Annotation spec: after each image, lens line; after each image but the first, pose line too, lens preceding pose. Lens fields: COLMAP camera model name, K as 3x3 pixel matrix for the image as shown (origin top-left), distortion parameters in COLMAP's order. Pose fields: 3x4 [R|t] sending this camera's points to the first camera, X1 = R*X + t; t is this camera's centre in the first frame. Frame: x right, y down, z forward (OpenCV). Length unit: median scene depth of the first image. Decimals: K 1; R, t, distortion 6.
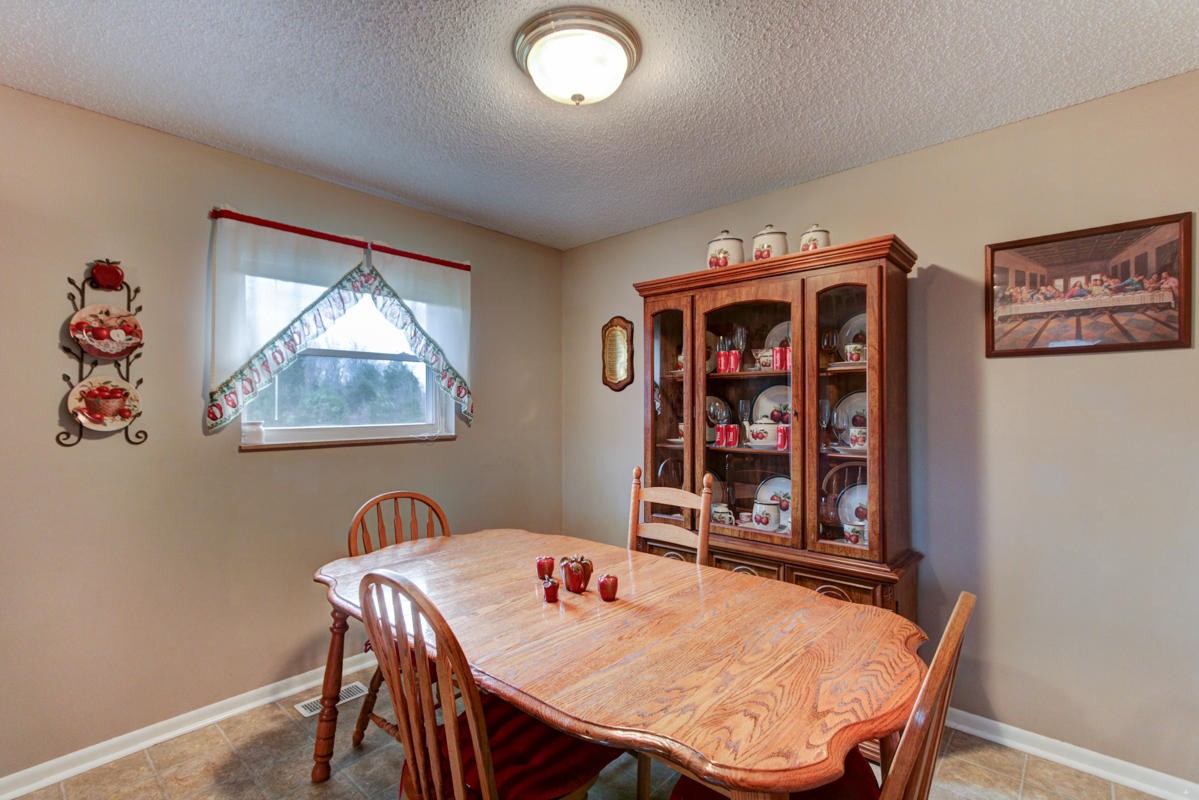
lens RADIAL K [[542.8, 0, 592.8], [0, 542.8, 407.1], [0, 0, 1]] dist [0.000575, 0.000352]
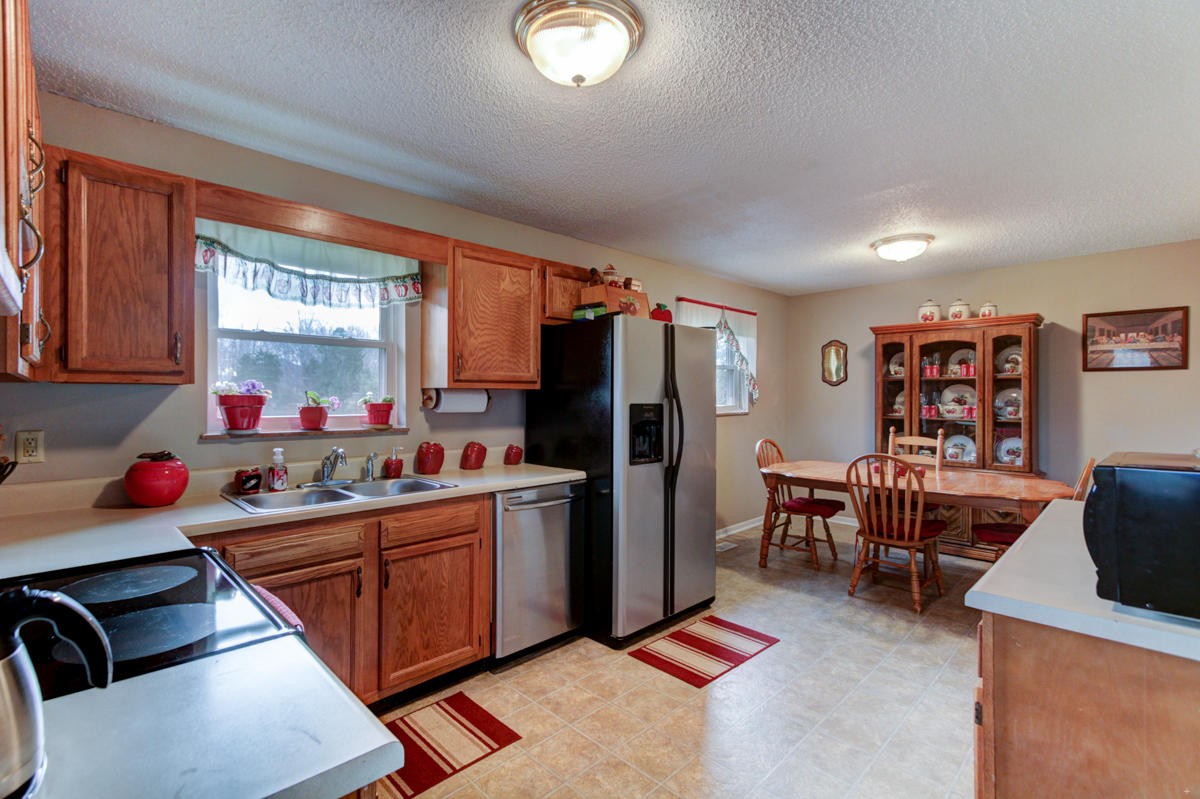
lens RADIAL K [[543.7, 0, 587.4], [0, 543.7, 398.1], [0, 0, 1]] dist [0.001538, 0.000284]
pose [[0.998487, 0.003093, -0.054894, -0.926461], [-0.002752, 0.999976, 0.006281, -0.002367], [0.054912, -0.006120, 0.998472, -1.032515]]
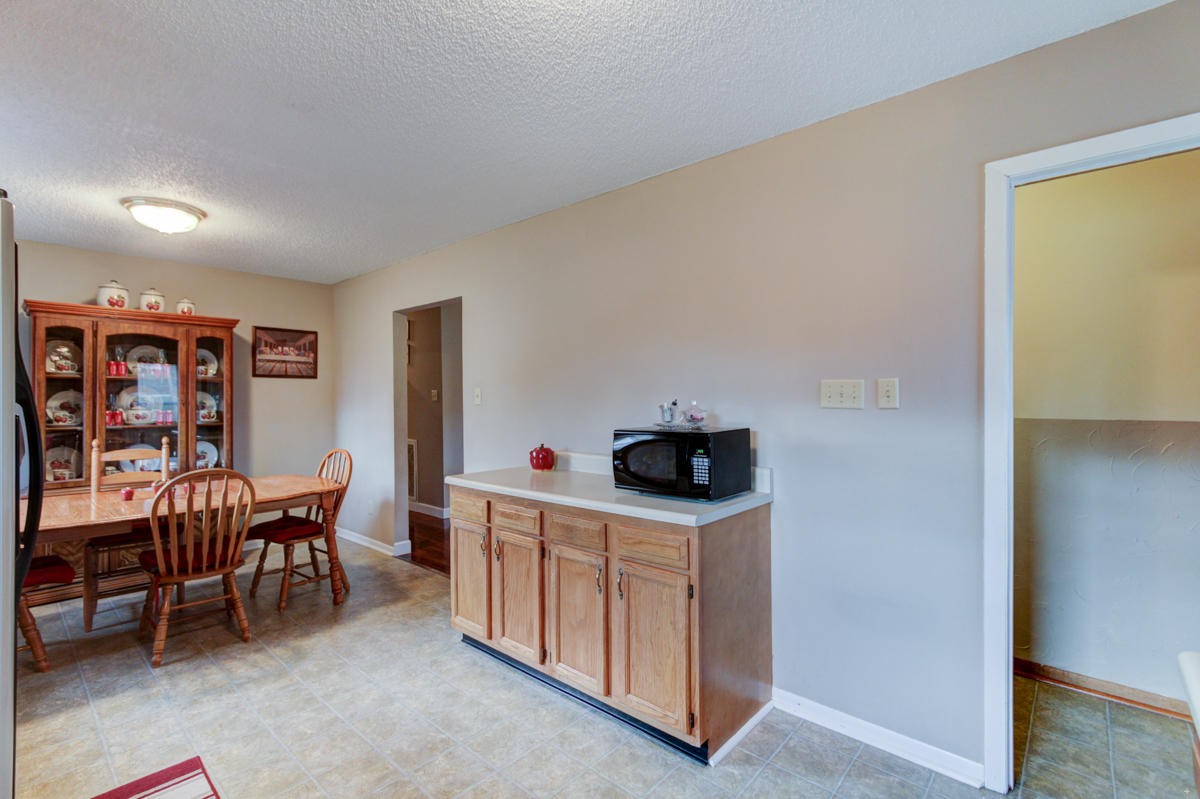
lens RADIAL K [[543.7, 0, 587.4], [0, 543.7, 398.1], [0, 0, 1]] dist [0.001538, 0.000284]
pose [[-0.005493, 0.002991, 0.999980, -1.441039], [-0.004340, 0.999986, -0.003015, -0.004021], [-0.999975, -0.004356, -0.005480, -0.334083]]
